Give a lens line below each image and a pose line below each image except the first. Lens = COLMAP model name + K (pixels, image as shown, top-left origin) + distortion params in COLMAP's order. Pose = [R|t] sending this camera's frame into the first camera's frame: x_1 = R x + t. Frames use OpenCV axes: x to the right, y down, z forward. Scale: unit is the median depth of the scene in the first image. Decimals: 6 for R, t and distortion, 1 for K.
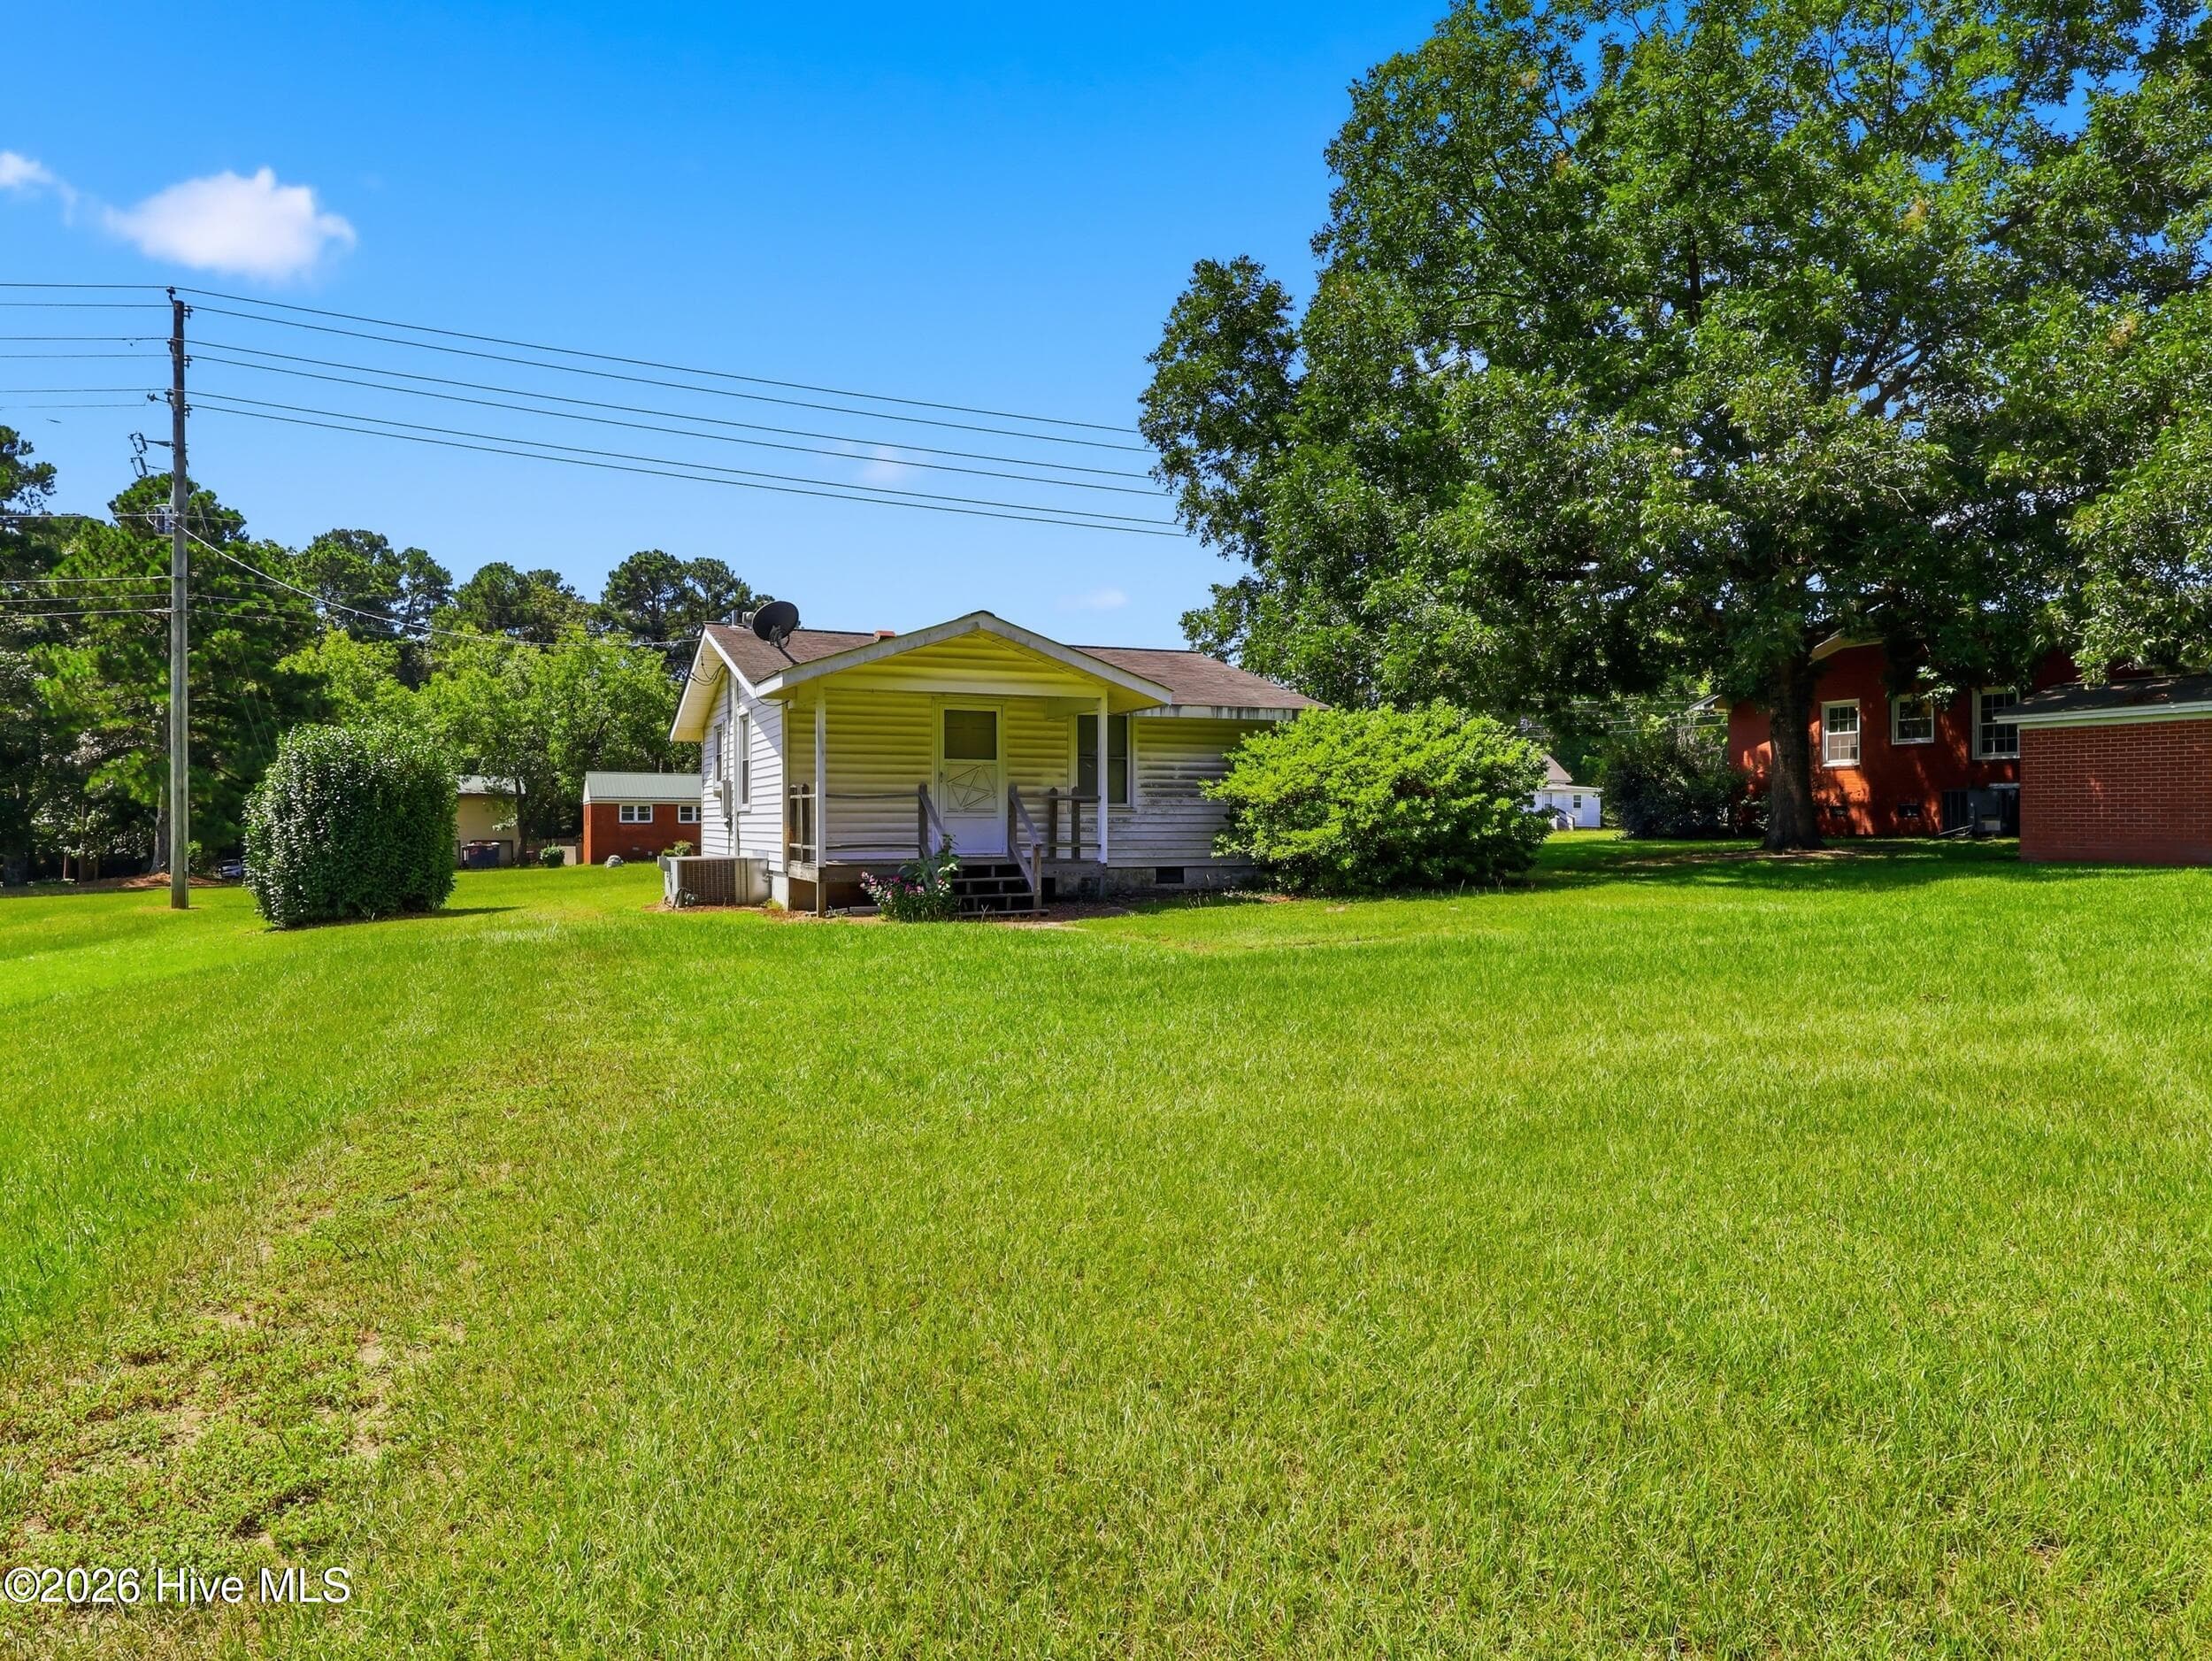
lens RADIAL K [[1317.5, 0, 1096.4], [0, 1317.5, 834.9], [0, 0, 1]] dist [0.001188, -0.000193]
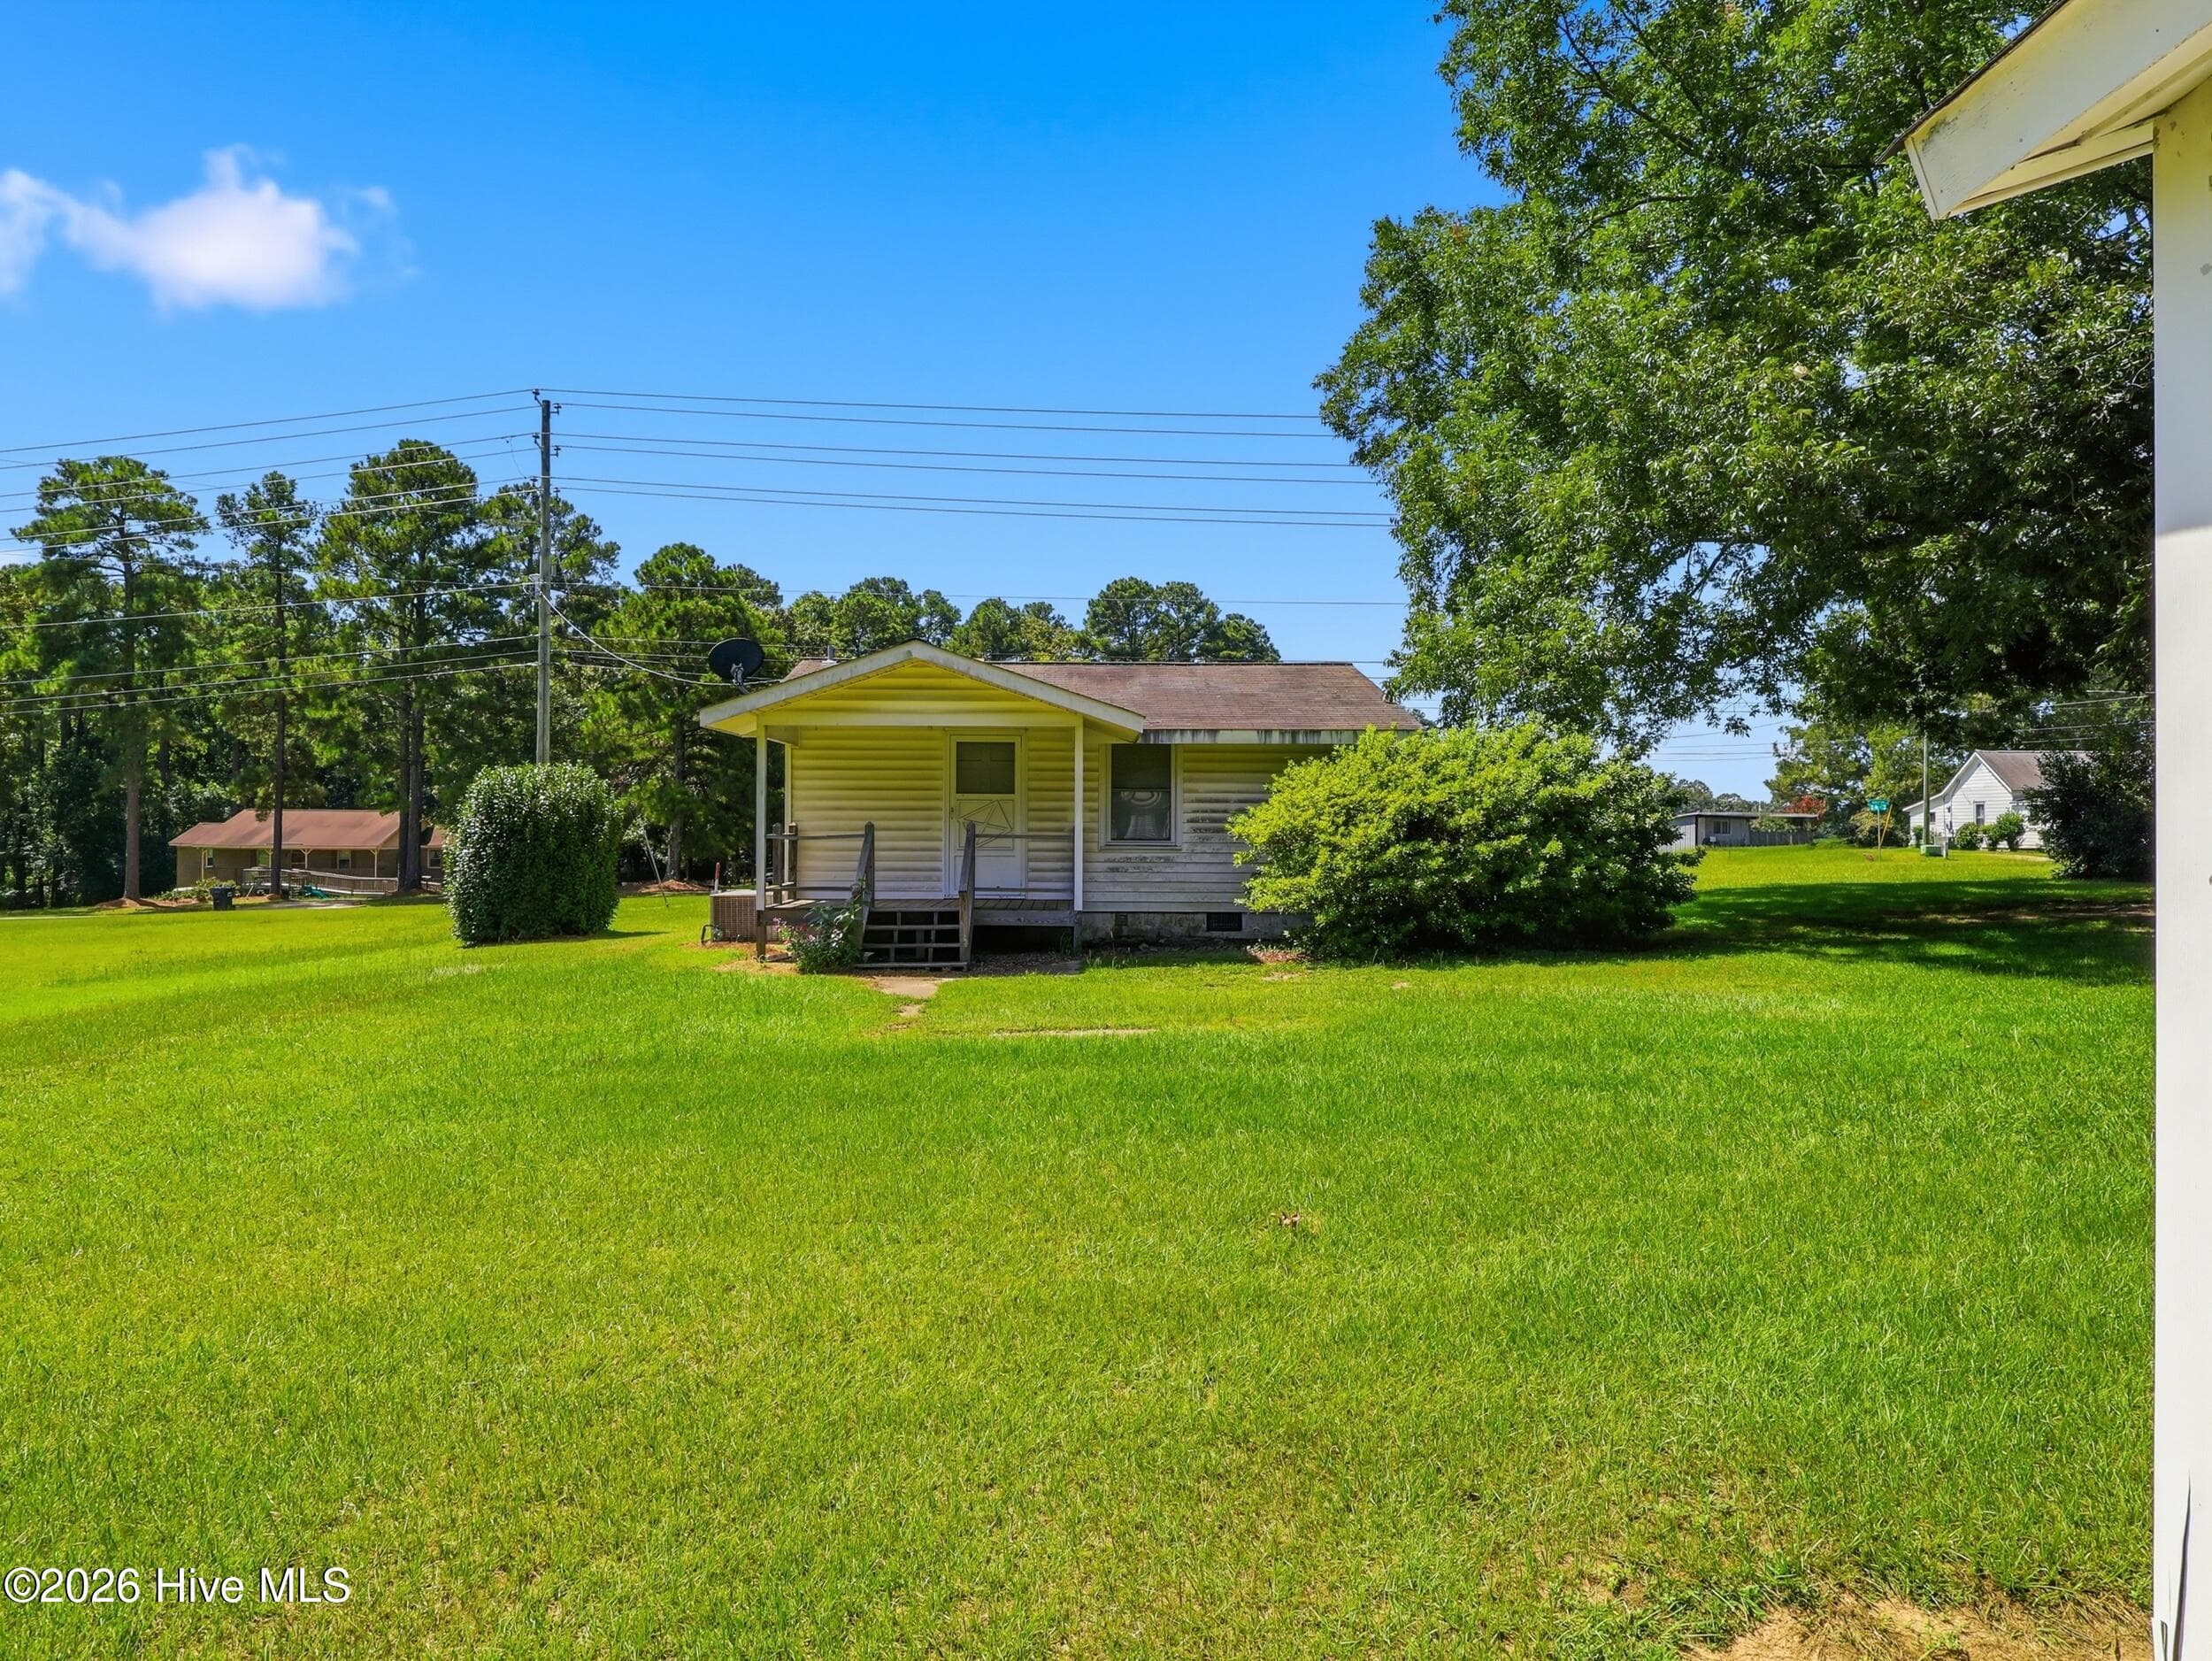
lens RADIAL K [[1317.5, 0, 1096.4], [0, 1317.5, 834.9], [0, 0, 1]] dist [0.001188, -0.000193]
pose [[0.929022, 0.004522, -0.369996, 0.280491], [-0.008059, 0.999935, -0.008012, -0.018484], [0.369936, 0.010425, 0.928999, 0.137572]]
